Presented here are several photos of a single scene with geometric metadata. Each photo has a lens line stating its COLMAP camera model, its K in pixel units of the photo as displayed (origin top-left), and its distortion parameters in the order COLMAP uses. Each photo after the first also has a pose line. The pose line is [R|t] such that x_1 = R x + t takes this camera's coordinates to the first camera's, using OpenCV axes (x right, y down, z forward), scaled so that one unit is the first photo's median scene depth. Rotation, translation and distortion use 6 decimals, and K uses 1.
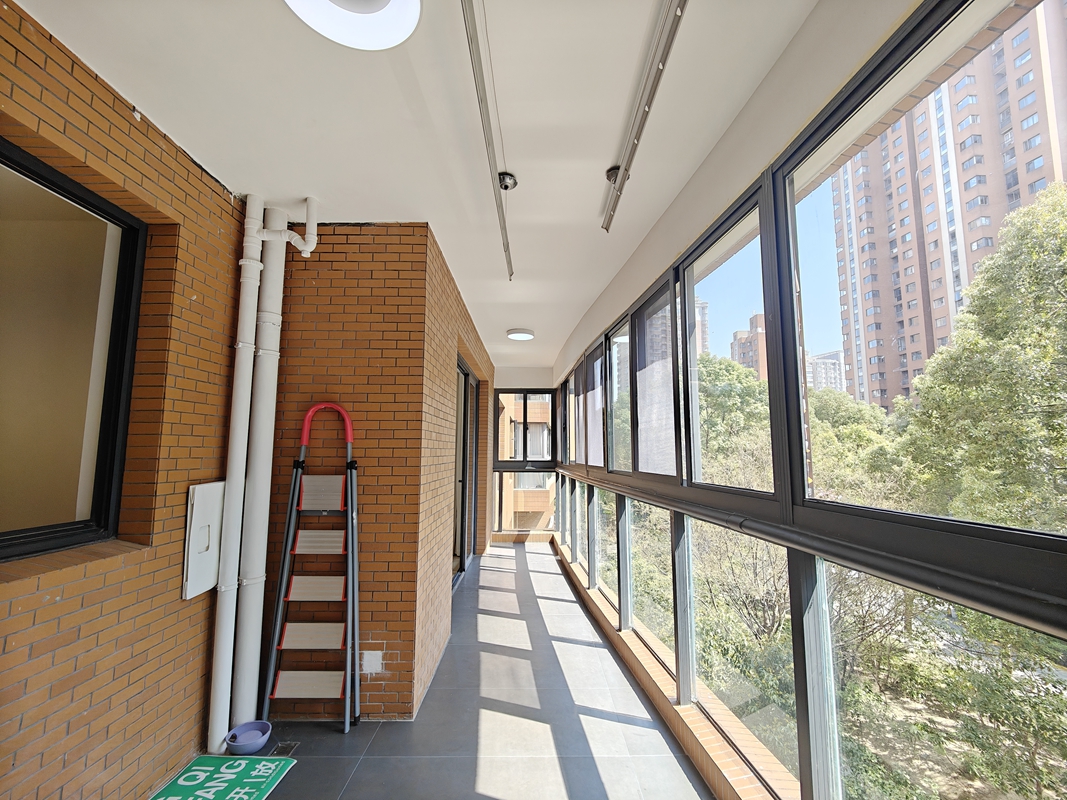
lens RADIAL K [[468.7, 0, 539.3], [0, 468.7, 400.1], [0, 0, 1]] dist [0.001780, -0.000601]
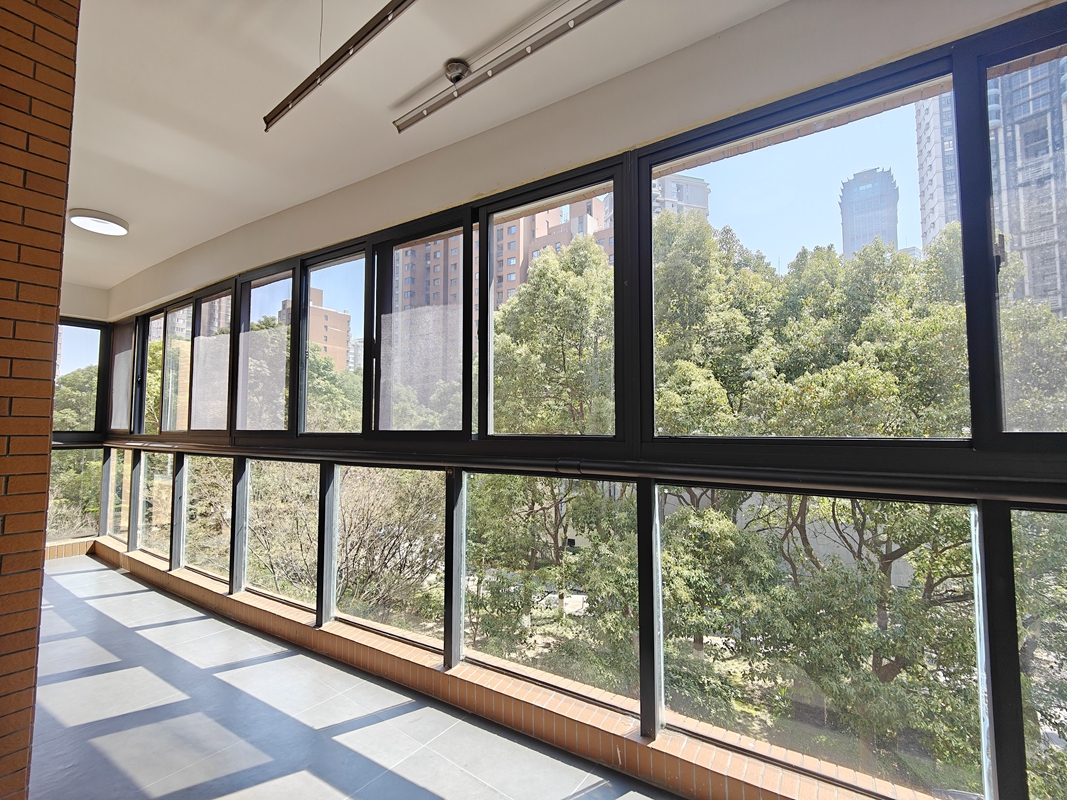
lens RADIAL K [[468.7, 0, 535.0], [0, 468.7, 402.8], [0, 0, 1]] dist [0.001780, -0.000601]
pose [[0.606287, 0.043696, 0.794045, -0.270506], [-0.086975, 0.996143, 0.011592, 0.062048], [-0.790476, -0.076090, 0.607749, 0.235025]]
